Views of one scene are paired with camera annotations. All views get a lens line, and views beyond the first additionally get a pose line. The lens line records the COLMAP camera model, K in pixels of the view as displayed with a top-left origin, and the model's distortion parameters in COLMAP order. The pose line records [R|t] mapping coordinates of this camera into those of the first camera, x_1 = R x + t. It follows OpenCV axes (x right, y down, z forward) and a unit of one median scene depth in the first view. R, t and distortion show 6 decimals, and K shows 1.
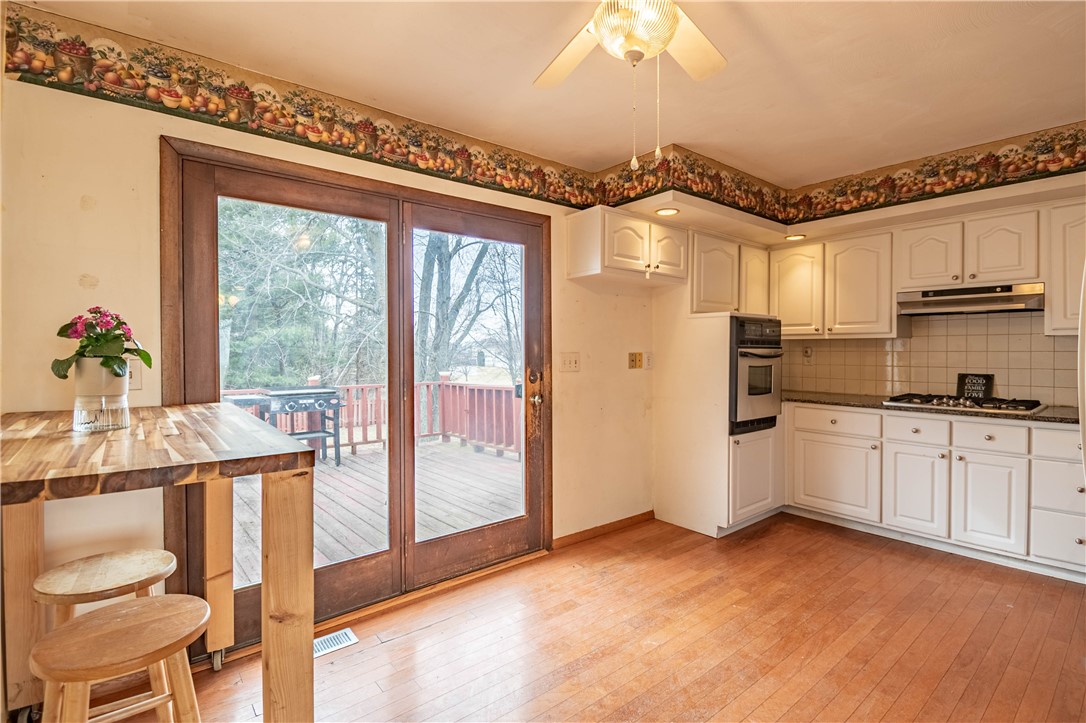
lens RADIAL K [[522.1, 0, 544.6], [0, 522.1, 359.2], [0, 0, 1]] dist [-0.025654, -0.001574]
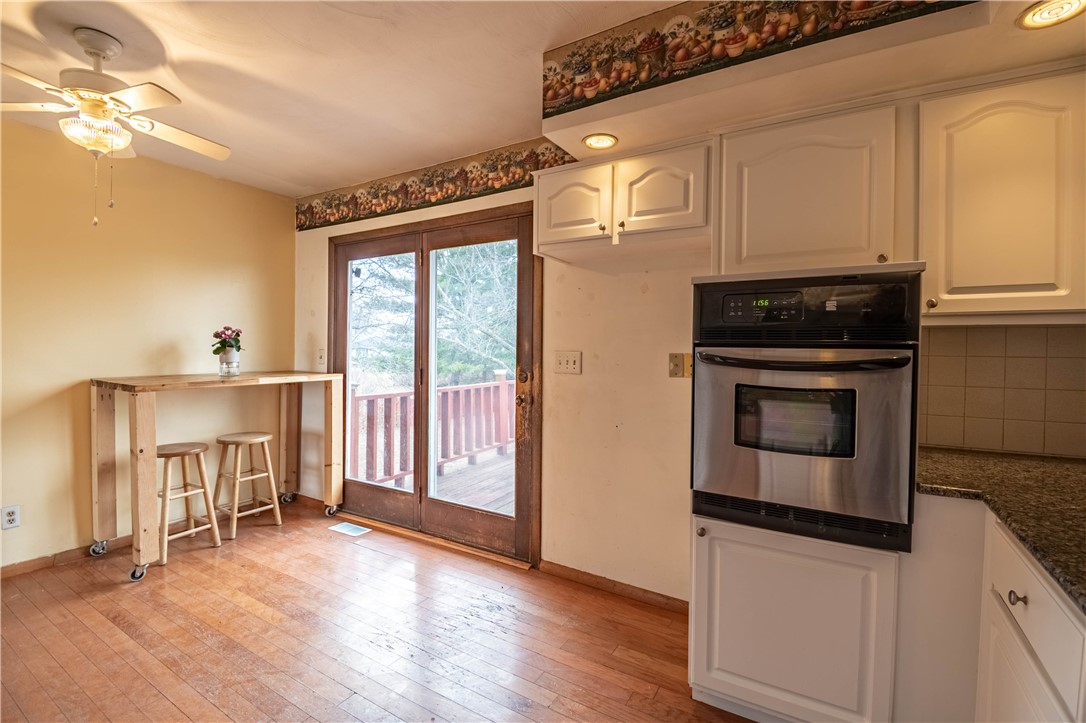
lens RADIAL K [[483.9, 0, 546.3], [0, 483.9, 357.4], [0, 0, 1]] dist [-0.012540, -0.000007]
pose [[0.321352, 0.022970, -0.946681, 0.847234], [-0.027763, 0.999505, 0.014828, -0.014200], [0.946553, 0.021518, 0.321830, 0.778690]]
